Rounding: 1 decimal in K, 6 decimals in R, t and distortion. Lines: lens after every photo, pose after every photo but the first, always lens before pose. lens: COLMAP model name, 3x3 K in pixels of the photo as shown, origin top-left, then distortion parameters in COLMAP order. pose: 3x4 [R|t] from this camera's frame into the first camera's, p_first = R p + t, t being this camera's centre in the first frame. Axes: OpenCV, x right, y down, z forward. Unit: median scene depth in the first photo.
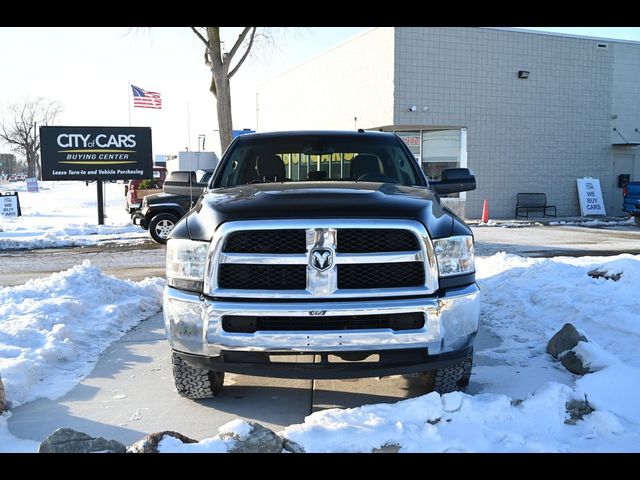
lens RADIAL K [[629.4, 0, 320.0], [0, 629.4, 240.0], [0, 0, 1]] dist [-0.002371, 0.011606]
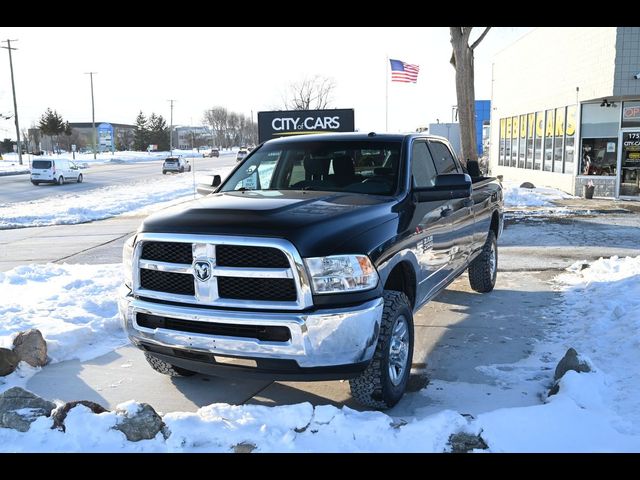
lens RADIAL K [[629.4, 0, 320.0], [0, 629.4, 240.0], [0, 0, 1]] dist [-0.002371, 0.011606]
pose [[0.913362, 0.048928, -0.404197, 0.117263], [-0.029449, 0.998092, 0.054273, -0.016571], [0.406082, -0.037668, 0.913060, 0.011488]]
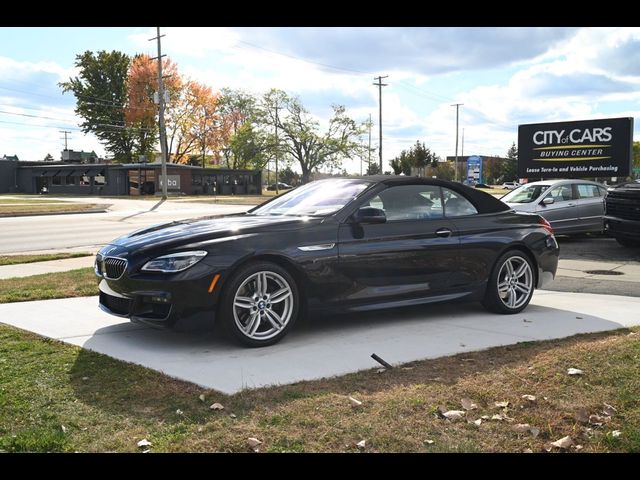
lens RADIAL K [[671.0, 0, 317.2], [0, 671.0, 240.7], [0, 0, 1]] dist [-0.010324, -0.010509]
pose [[0.552099, 0.071259, -0.830728, 0.286346], [-0.085629, 0.995919, 0.028521, 0.003535], [0.829370, 0.055388, 0.555947, 0.127549]]
